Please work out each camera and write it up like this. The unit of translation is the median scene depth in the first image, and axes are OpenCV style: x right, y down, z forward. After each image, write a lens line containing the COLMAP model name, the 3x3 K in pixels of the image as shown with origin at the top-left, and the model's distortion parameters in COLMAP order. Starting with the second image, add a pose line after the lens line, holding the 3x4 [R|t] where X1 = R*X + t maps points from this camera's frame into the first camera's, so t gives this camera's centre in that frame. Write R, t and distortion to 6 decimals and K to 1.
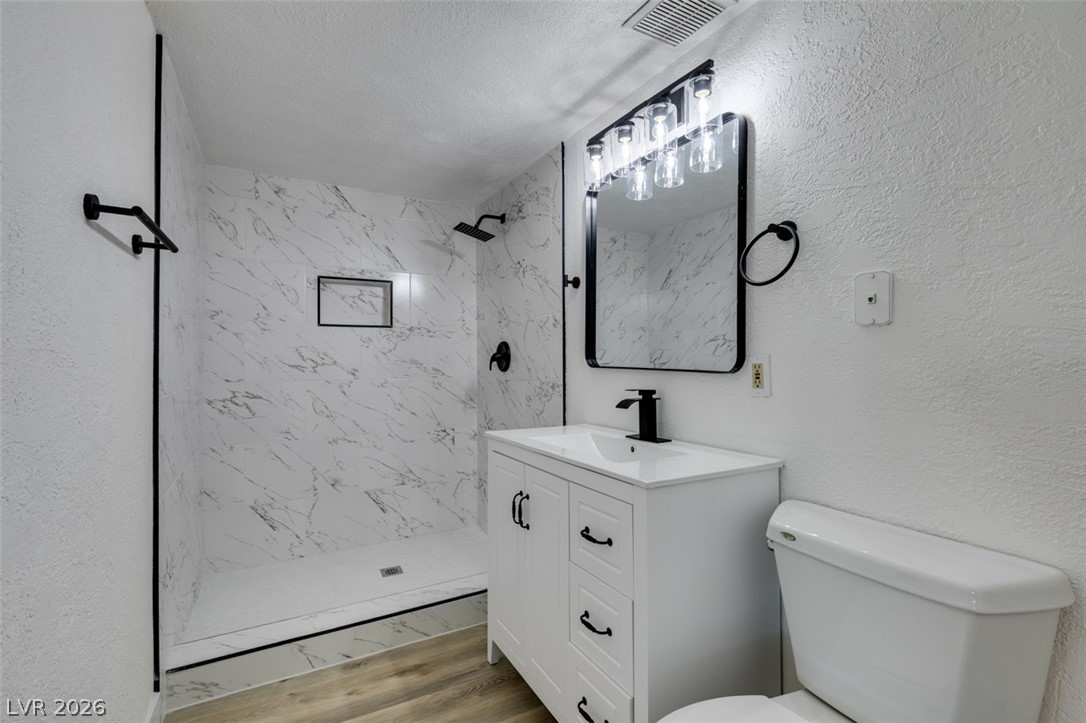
lens RADIAL K [[485.1, 0, 541.0], [0, 485.1, 359.0], [0, 0, 1]] dist [0.005846, -0.001861]
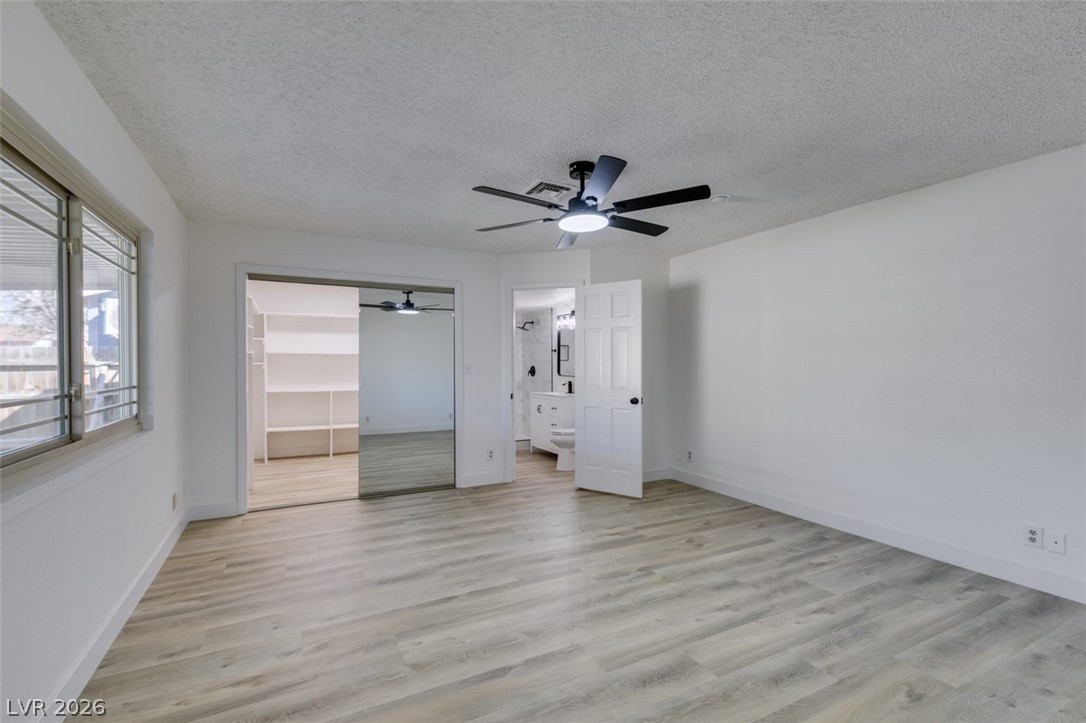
lens RADIAL K [[485.1, 0, 532.9], [0, 485.1, 360.1], [0, 0, 1]] dist [0.005846, -0.001861]
pose [[0.999237, 0.002267, -0.038986, 0.050430], [-0.002415, 0.999990, -0.003737, -0.079258], [0.038977, 0.003828, 0.999233, -2.528441]]
